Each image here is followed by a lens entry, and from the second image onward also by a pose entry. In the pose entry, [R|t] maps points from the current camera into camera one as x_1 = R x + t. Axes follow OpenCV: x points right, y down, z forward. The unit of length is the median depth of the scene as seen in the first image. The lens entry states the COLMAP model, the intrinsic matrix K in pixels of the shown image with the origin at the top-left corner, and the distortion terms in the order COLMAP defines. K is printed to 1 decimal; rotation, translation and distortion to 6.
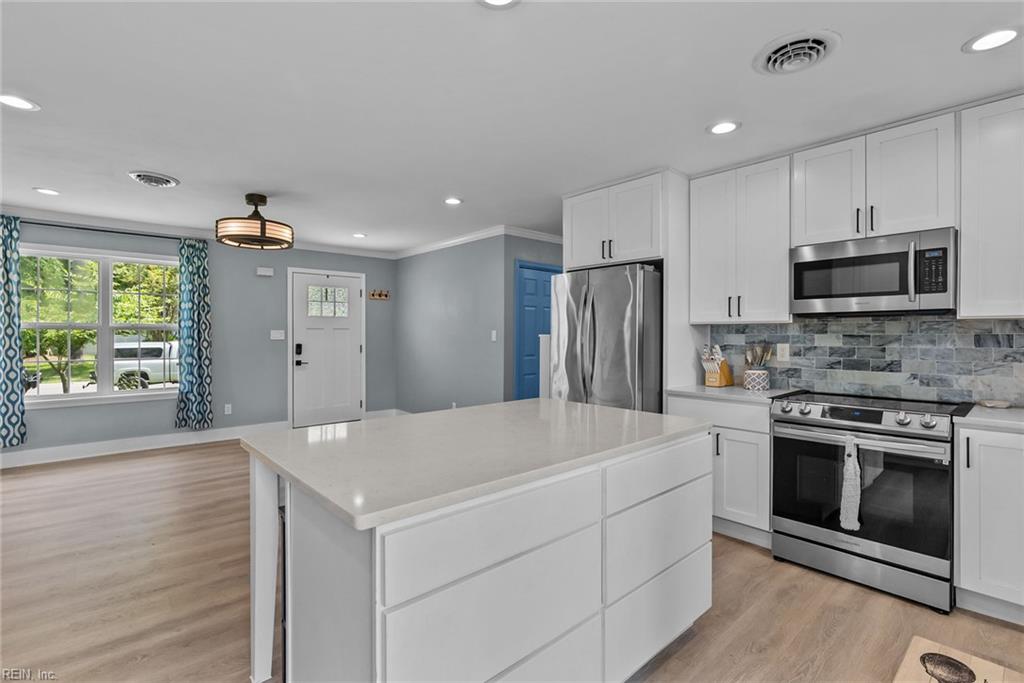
lens RADIAL K [[468.8, 0, 511.8], [0, 468.8, 339.2], [0, 0, 1]] dist [-0.002495, -0.000617]
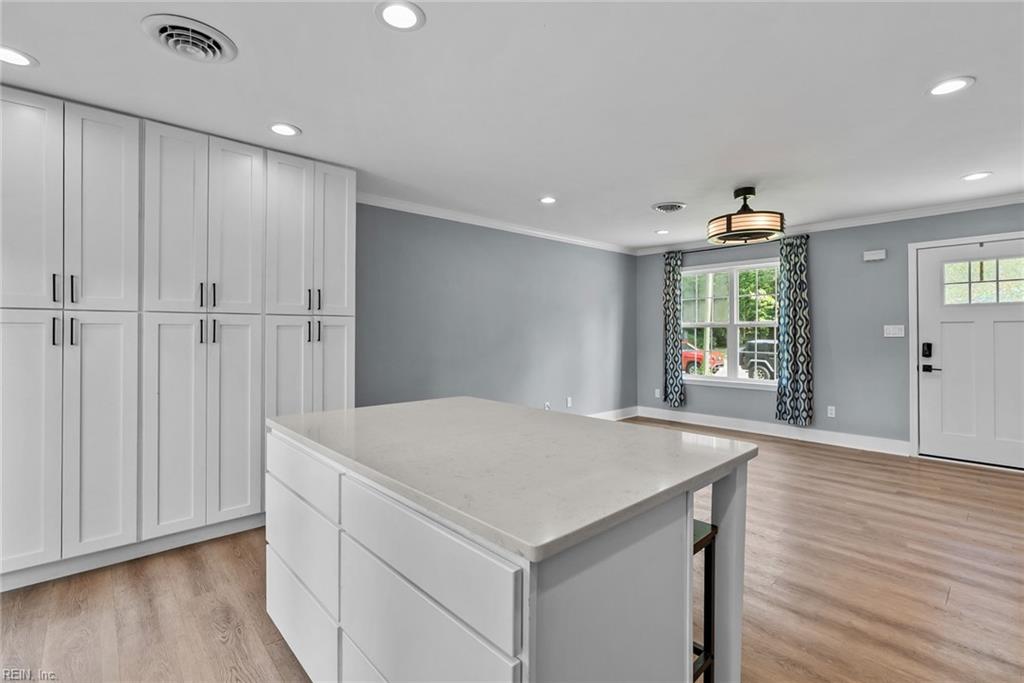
lens RADIAL K [[468.8, 0, 512.0], [0, 468.8, 333.0], [0, 0, 1]] dist [-0.002495, -0.000617]
pose [[0.015337, 0.000286, -0.999882, 0.328201], [-0.009172, 0.999958, 0.000145, 0.000301], [0.999840, 0.009169, 0.015339, 0.376445]]
